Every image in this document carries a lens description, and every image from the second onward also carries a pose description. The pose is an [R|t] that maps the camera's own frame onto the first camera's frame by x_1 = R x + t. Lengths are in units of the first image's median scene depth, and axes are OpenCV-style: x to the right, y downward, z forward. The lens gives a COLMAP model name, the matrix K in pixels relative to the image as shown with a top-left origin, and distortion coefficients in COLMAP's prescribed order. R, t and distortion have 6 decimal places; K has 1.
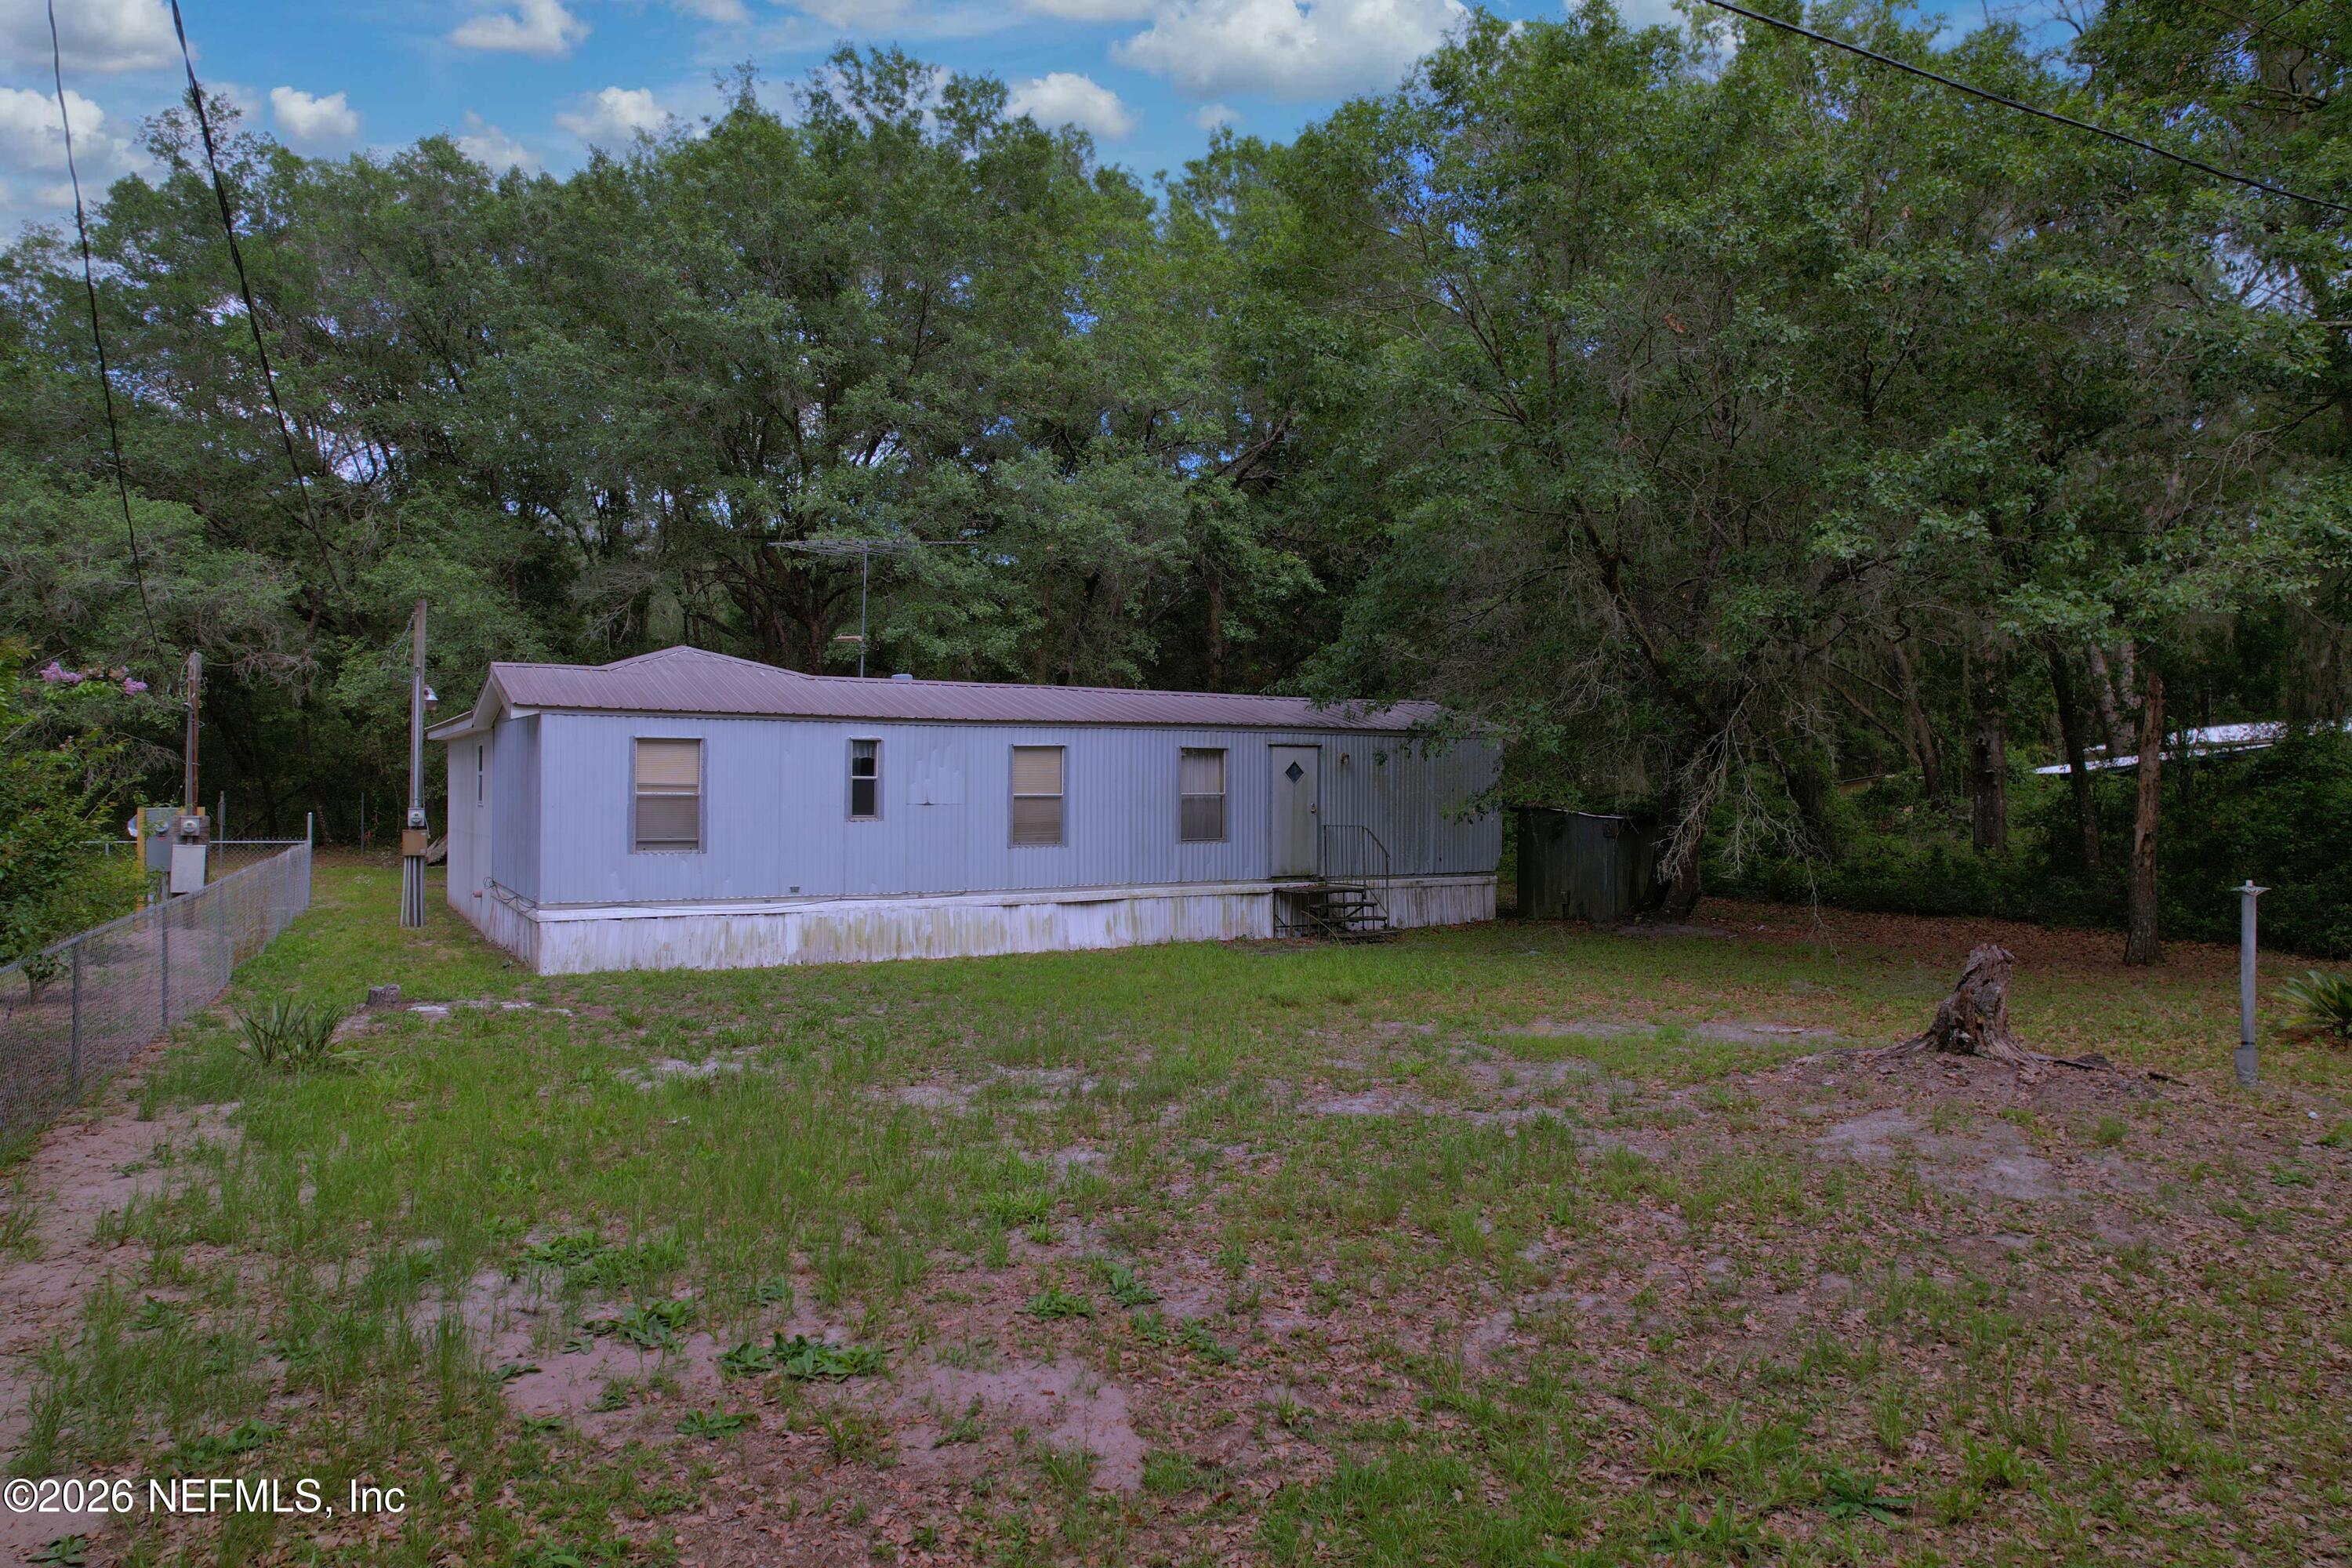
lens RADIAL K [[1509.2, 0, 1184.5], [0, 1509.2, 777.8], [0, 0, 1]] dist [-0.080689, 0.061421]
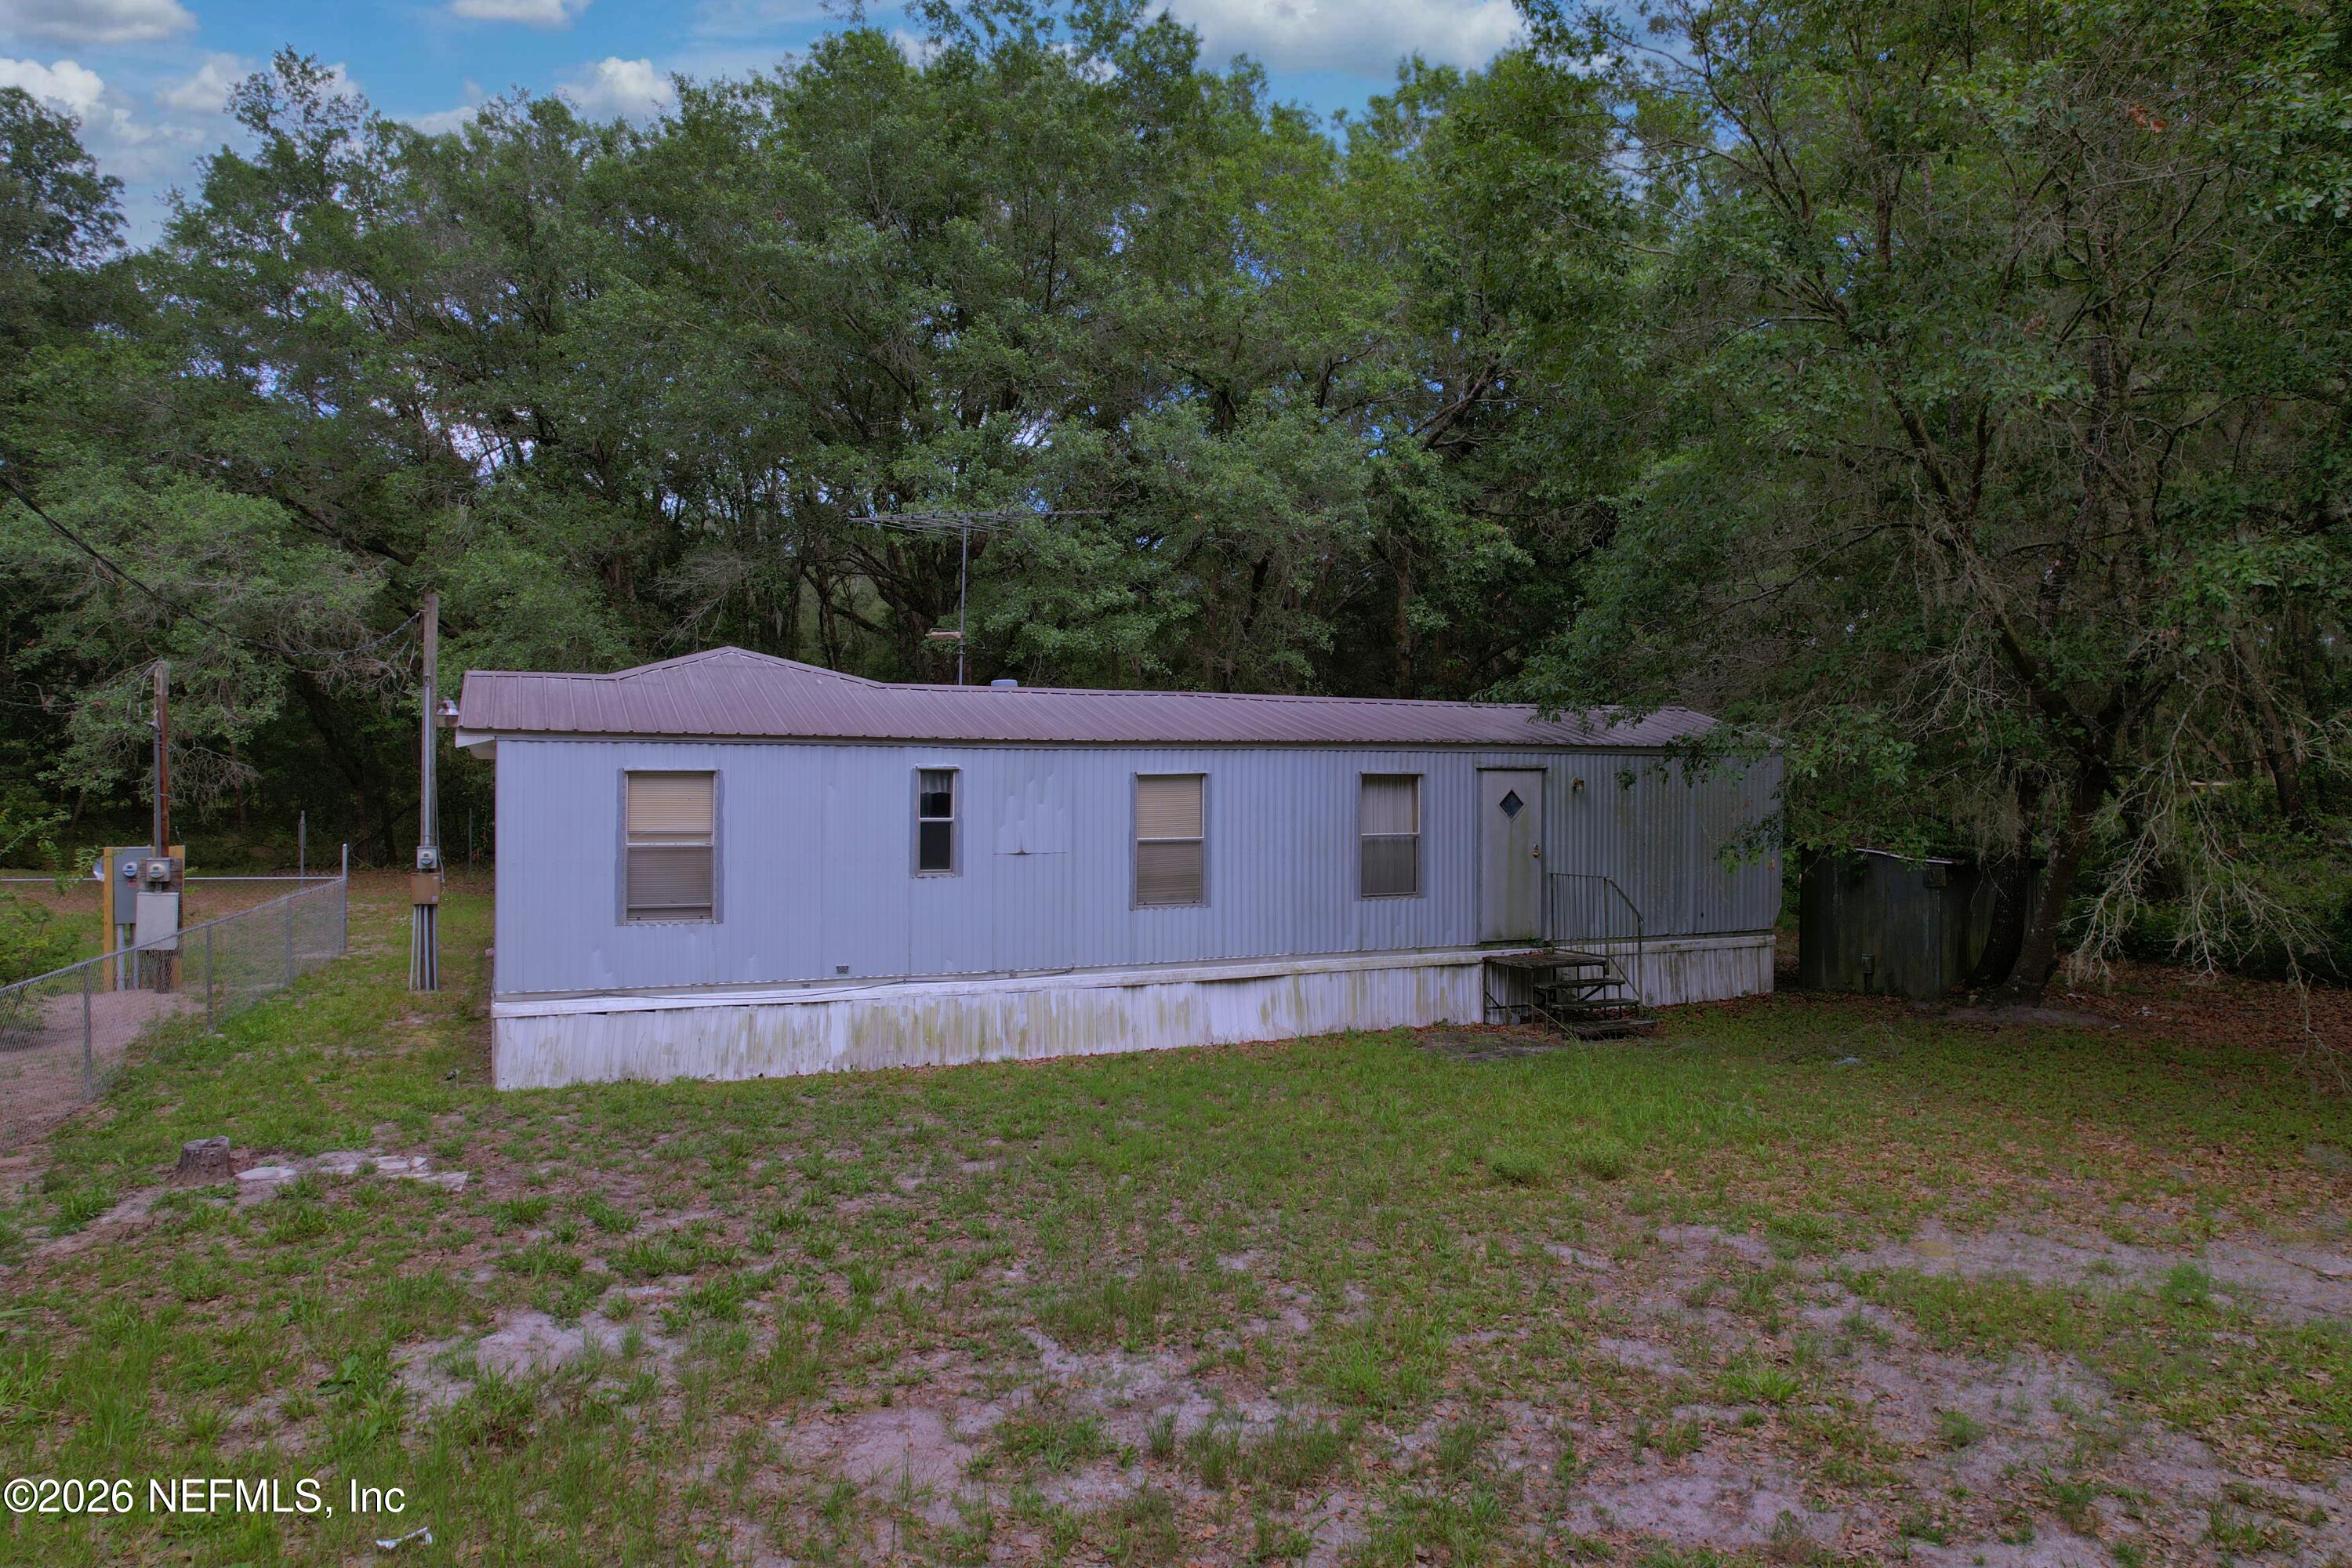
lens RADIAL K [[1509.2, 0, 1184.5], [0, 1509.2, 777.8], [0, 0, 1]] dist [-0.080689, 0.061421]
pose [[0.992689, -0.001492, -0.120692, 0.001036], [0.002022, 0.999989, 0.004266, -0.020907], [0.120685, -0.004479, 0.992681, 0.234367]]
